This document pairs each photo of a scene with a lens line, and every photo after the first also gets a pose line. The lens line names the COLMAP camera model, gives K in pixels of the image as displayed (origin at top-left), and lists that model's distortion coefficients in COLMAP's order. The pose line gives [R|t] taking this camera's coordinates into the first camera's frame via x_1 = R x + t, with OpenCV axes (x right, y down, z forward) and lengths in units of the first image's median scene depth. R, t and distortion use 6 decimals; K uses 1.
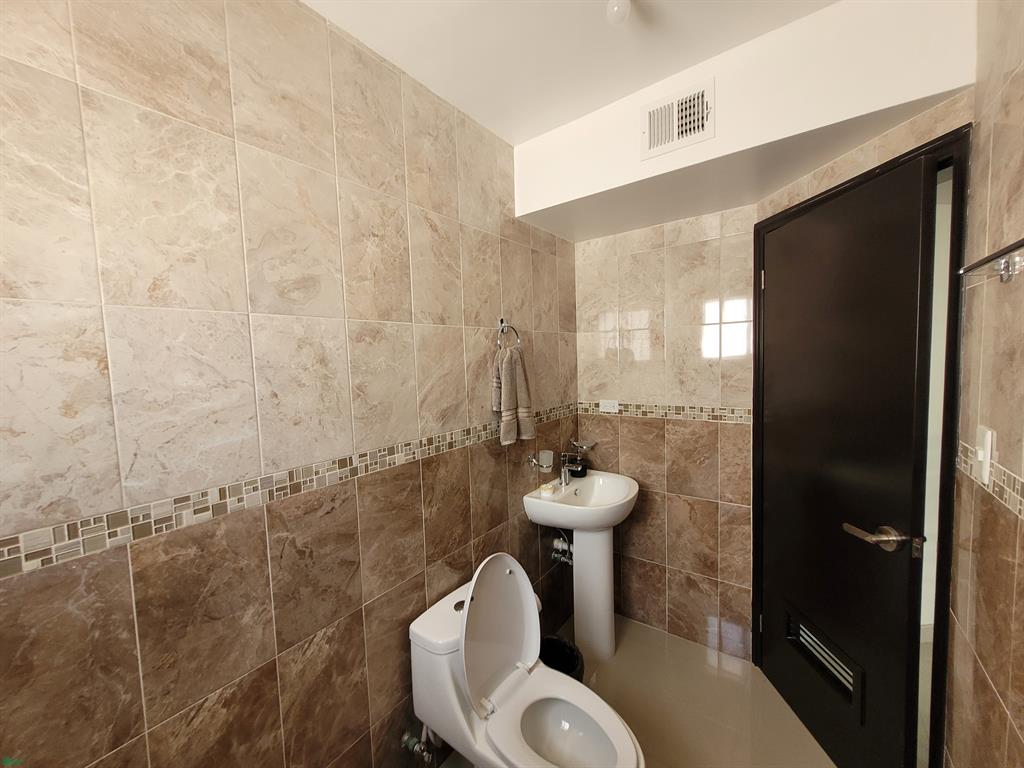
lens RADIAL K [[400.0, 0, 512.5], [0, 400.0, 387.2], [0, 0, 1]] dist [-0.002239, 0.000647]
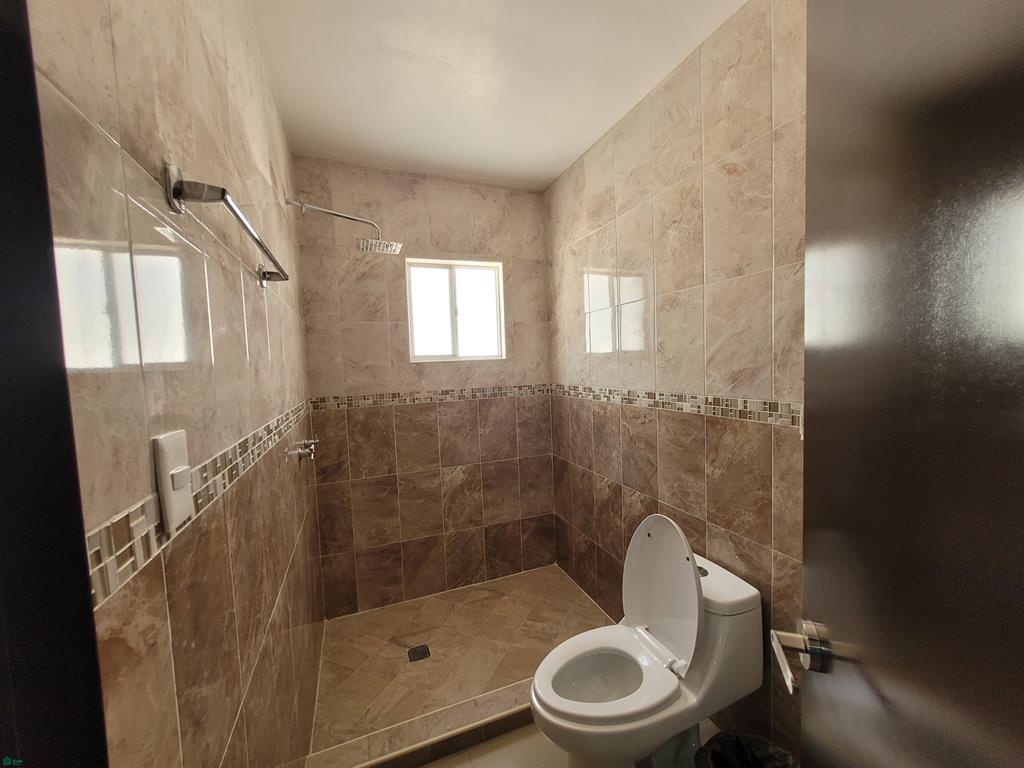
lens RADIAL K [[400.0, 0, 508.9], [0, 400.0, 390.6], [0, 0, 1]] dist [-0.002239, 0.000647]
pose [[-0.541503, 0.114894, -0.832811, 0.981244], [-0.002958, 0.990351, 0.138551, -0.029349], [0.840694, 0.077489, -0.535938, 1.208014]]
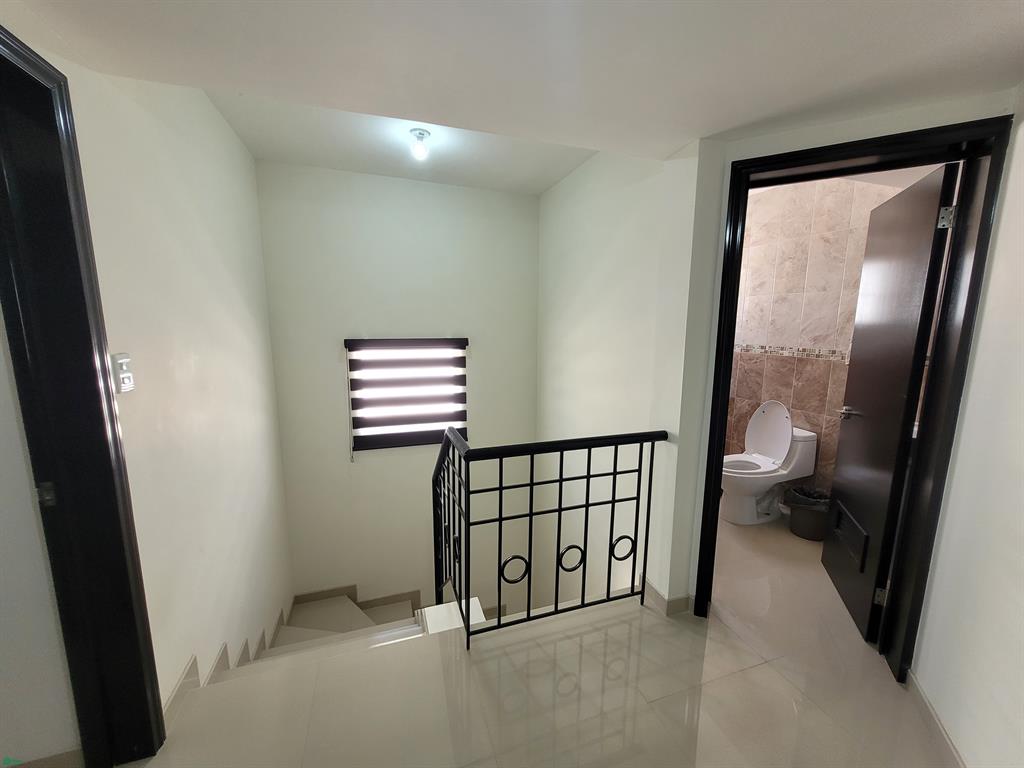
lens RADIAL K [[400.0, 0, 507.8], [0, 400.0, 390.5], [0, 0, 1]] dist [-0.002239, 0.000647]
pose [[-0.589008, 0.172028, -0.789605, 2.601961], [-0.037656, 0.970176, 0.239458, -0.109668], [0.807250, 0.170776, -0.564963, 1.065252]]
